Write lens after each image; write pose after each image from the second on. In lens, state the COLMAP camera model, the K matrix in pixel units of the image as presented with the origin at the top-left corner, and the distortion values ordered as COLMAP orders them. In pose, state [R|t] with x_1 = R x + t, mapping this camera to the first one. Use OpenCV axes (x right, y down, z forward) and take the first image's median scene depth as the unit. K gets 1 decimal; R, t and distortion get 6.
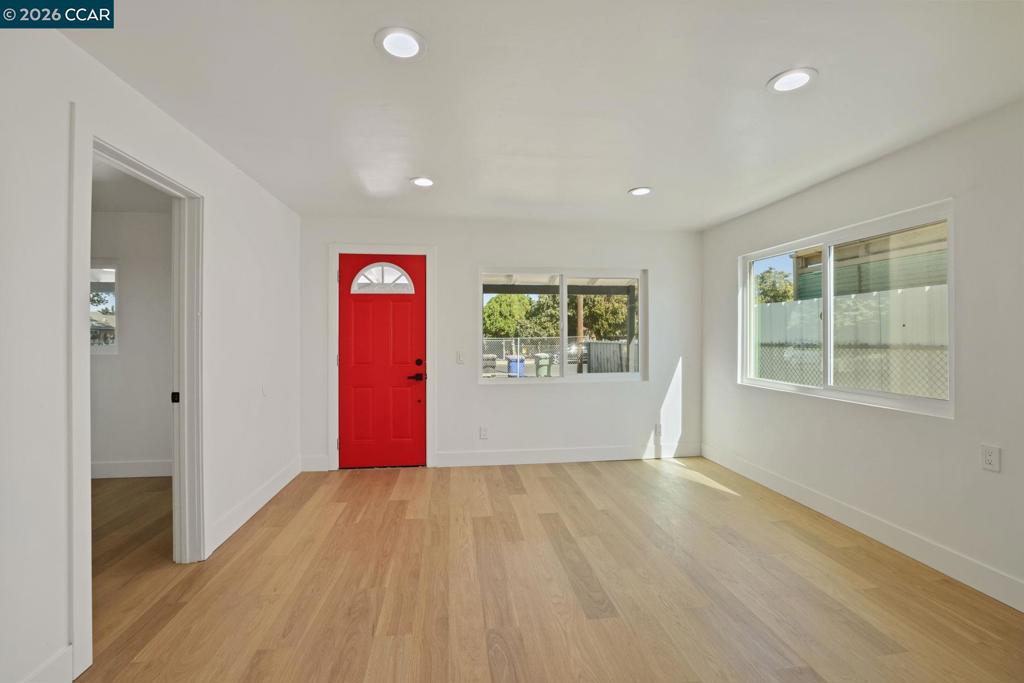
lens RADIAL K [[440.1, 0, 510.7], [0, 440.1, 337.6], [0, 0, 1]] dist [-0.022551, 0.002236]
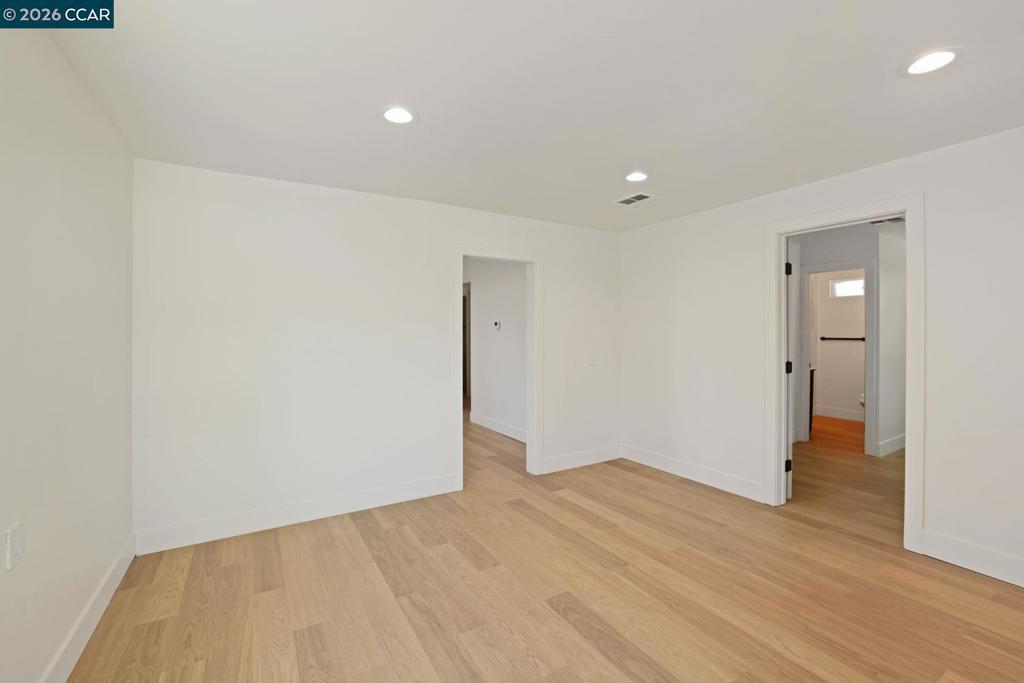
lens RADIAL K [[440.1, 0, 513.3], [0, 440.1, 340.4], [0, 0, 1]] dist [-0.022551, 0.002236]
pose [[-0.918647, 0.006374, -0.395028, 0.710904], [-0.002116, 0.999776, 0.021053, -0.027002], [0.395074, 0.020176, -0.918428, 1.866216]]
